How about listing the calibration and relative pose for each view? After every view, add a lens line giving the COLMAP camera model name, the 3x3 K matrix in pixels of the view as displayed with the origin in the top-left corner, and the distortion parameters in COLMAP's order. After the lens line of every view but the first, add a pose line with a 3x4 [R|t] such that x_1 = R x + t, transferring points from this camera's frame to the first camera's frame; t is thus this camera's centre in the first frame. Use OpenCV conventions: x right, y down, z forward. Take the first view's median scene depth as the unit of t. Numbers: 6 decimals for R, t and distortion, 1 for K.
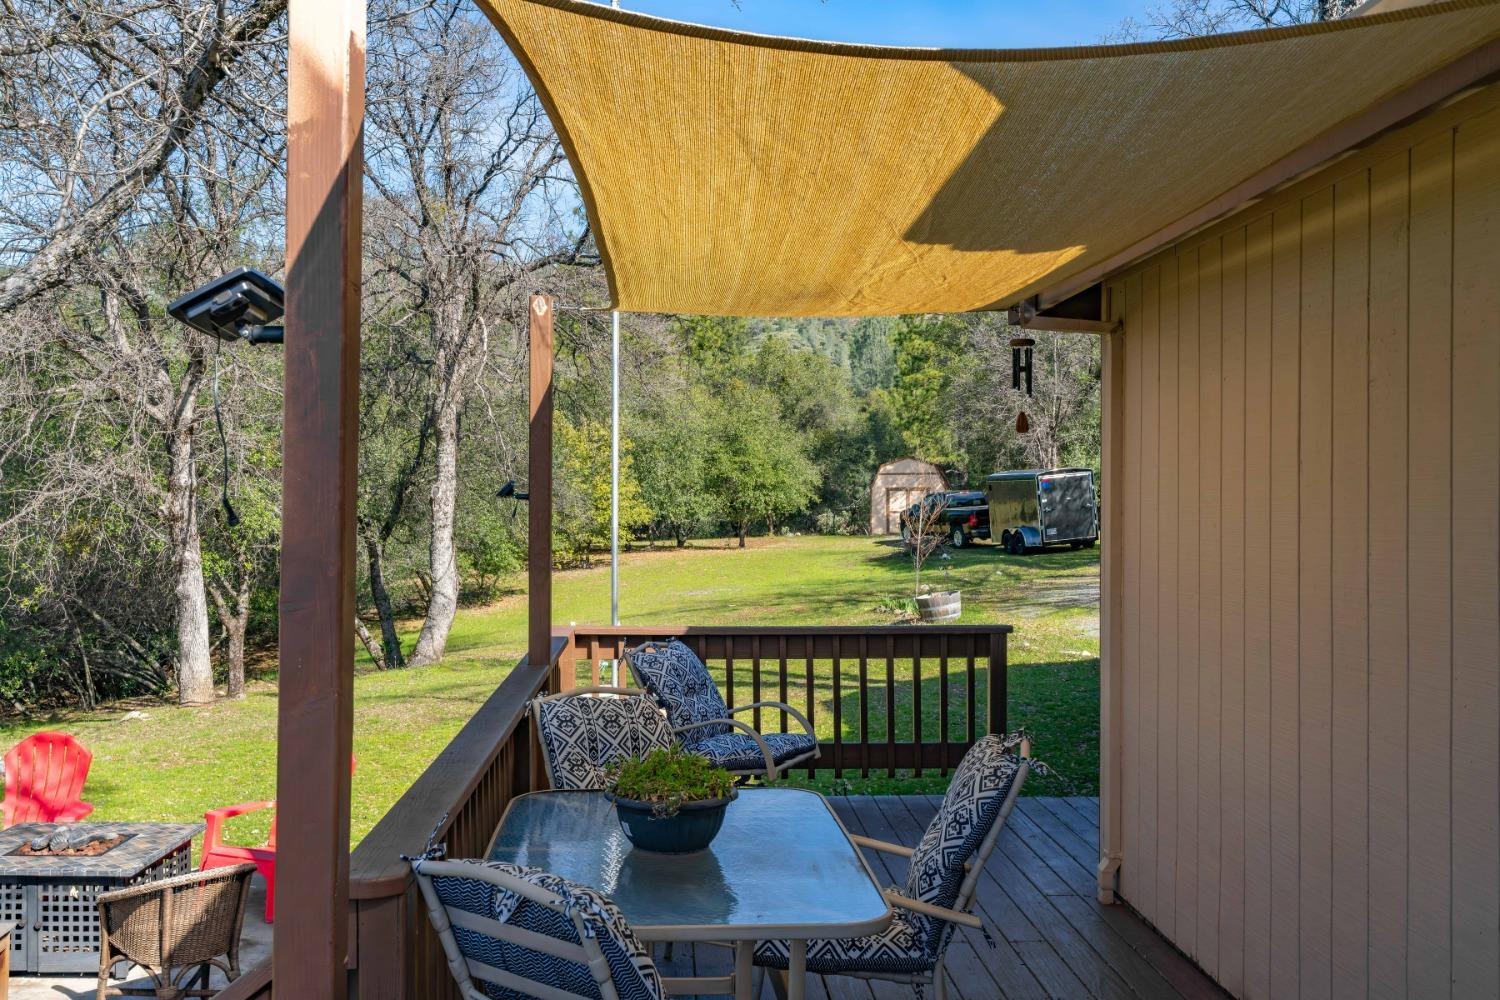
lens RADIAL K [[1475.8, 0, 789.2], [0, 1475.8, 512.0], [0, 0, 1]] dist [0.010801, 0.000000]
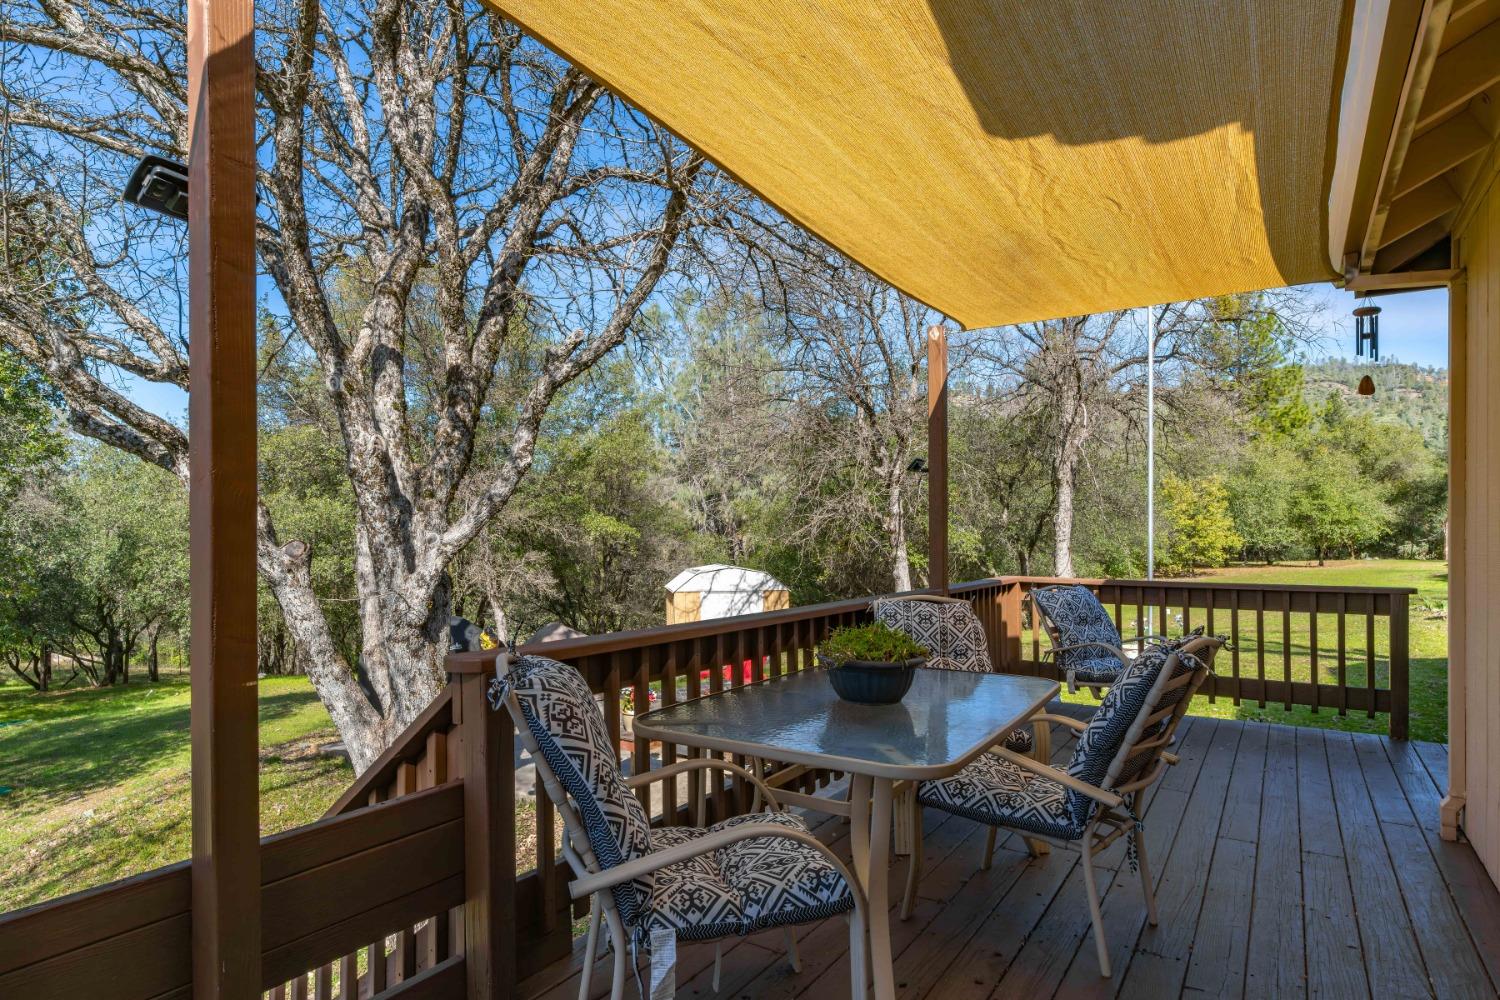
lens RADIAL K [[870.8, 0, 758.8], [0, 870.8, 545.2], [0, 0, 1]] dist [-0.001084, 0.004178]
pose [[0.808582, 0.003274, -0.588375, 0.061846], [-0.004809, 0.999988, -0.001044, 0.021473], [0.588365, 0.003674, 0.808587, 0.077098]]
